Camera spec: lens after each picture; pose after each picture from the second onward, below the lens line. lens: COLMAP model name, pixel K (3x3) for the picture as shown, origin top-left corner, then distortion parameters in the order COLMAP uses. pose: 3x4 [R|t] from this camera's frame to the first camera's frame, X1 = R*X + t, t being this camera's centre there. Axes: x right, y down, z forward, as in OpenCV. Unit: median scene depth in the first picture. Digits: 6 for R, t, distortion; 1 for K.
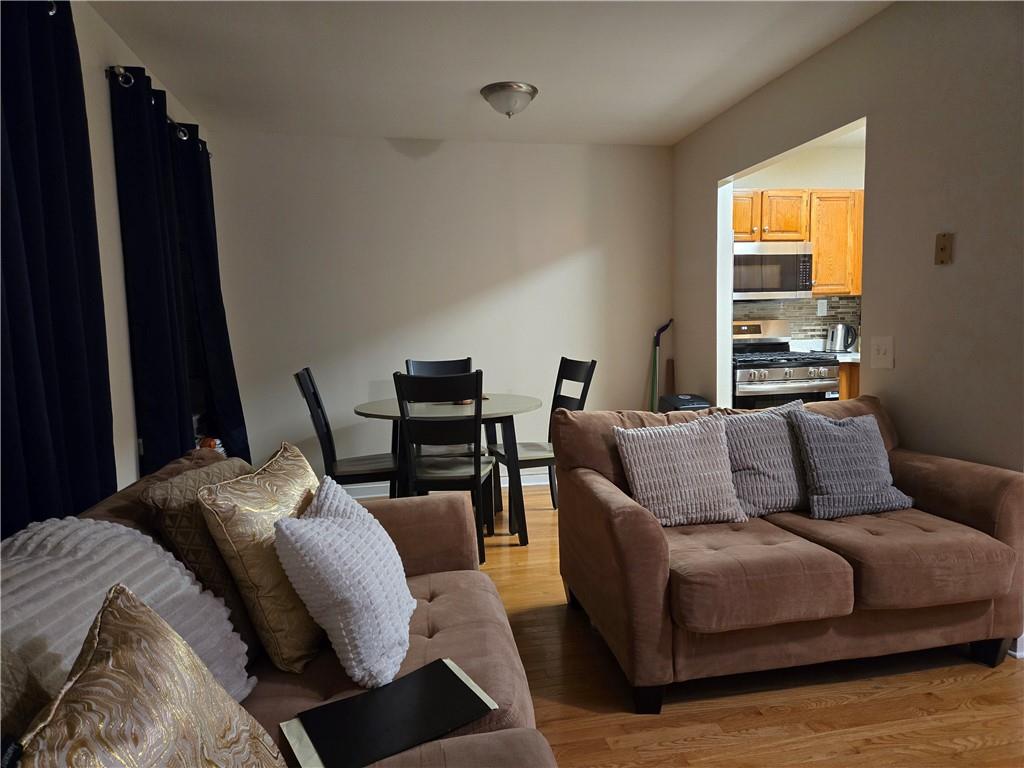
lens RADIAL K [[690.2, 0, 529.8], [0, 690.2, 388.4], [0, 0, 1]] dist [0.088444, -0.094903]
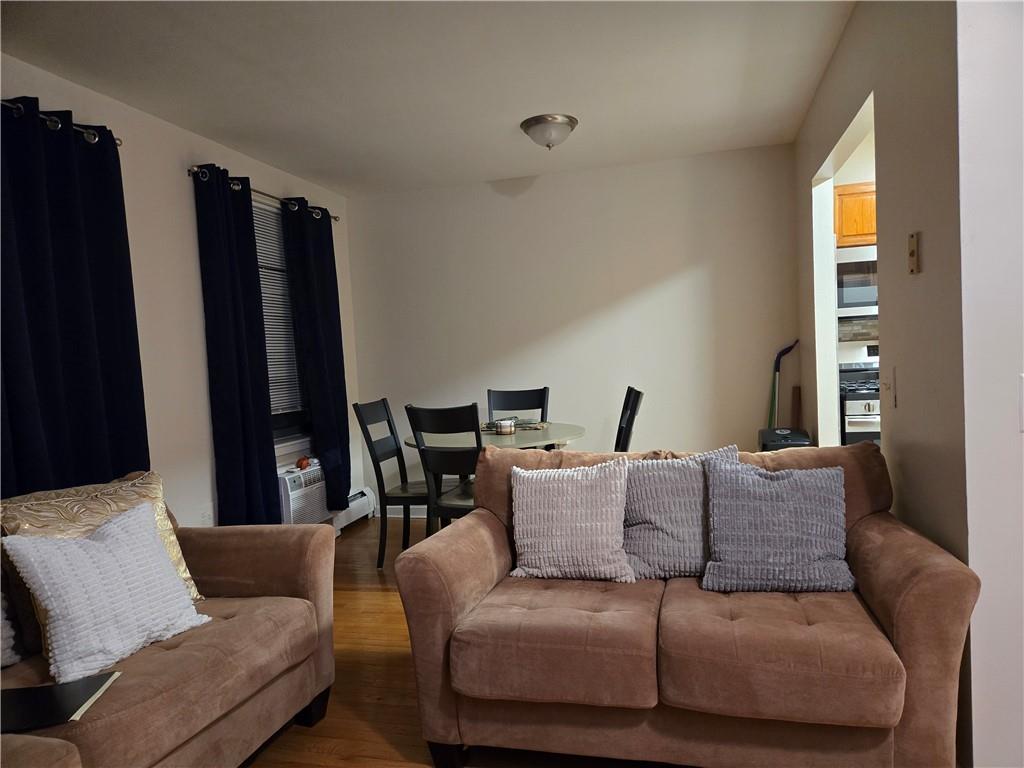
lens RADIAL K [[690.2, 0, 529.8], [0, 690.2, 388.4], [0, 0, 1]] dist [0.088444, -0.094903]
pose [[0.897373, -0.001094, -0.441272, 0.329510], [-0.009637, 0.999710, -0.022077, -0.019392], [0.441168, 0.024064, 0.897102, 0.083010]]
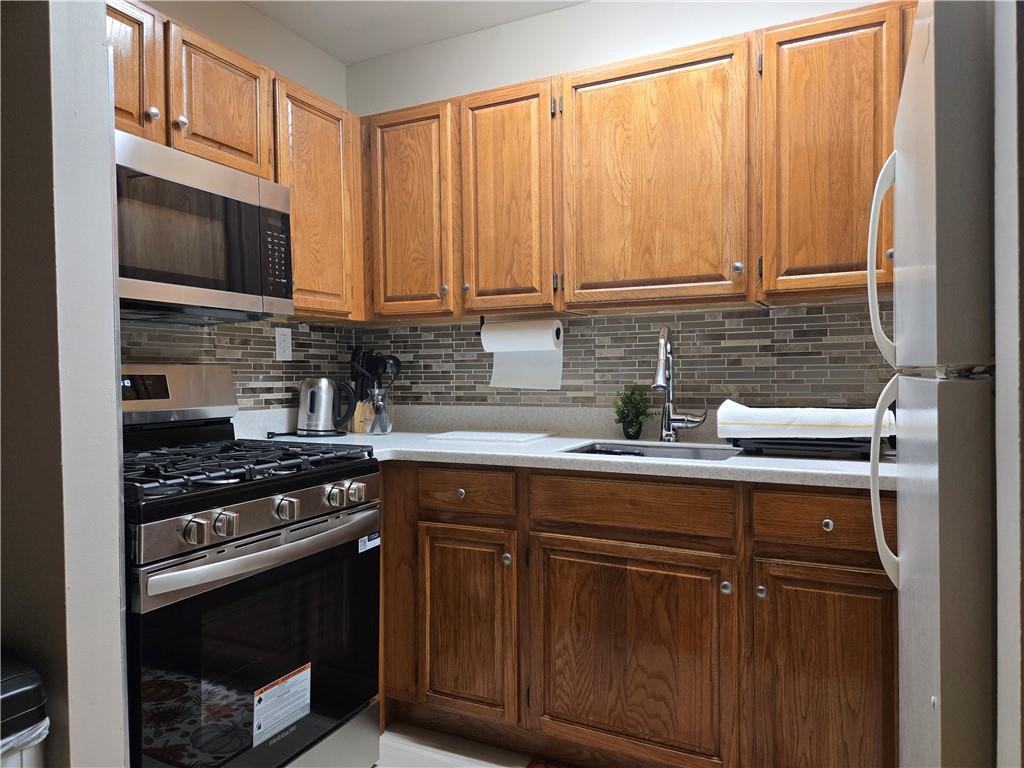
lens RADIAL K [[690.2, 0, 529.8], [0, 690.2, 388.4], [0, 0, 1]] dist [0.088444, -0.094903]
pose [[0.601571, 0.001131, 0.798819, 0.161832], [0.066414, 0.996466, -0.051425, -0.058092], [-0.796054, 0.083989, 0.599370, 0.693269]]
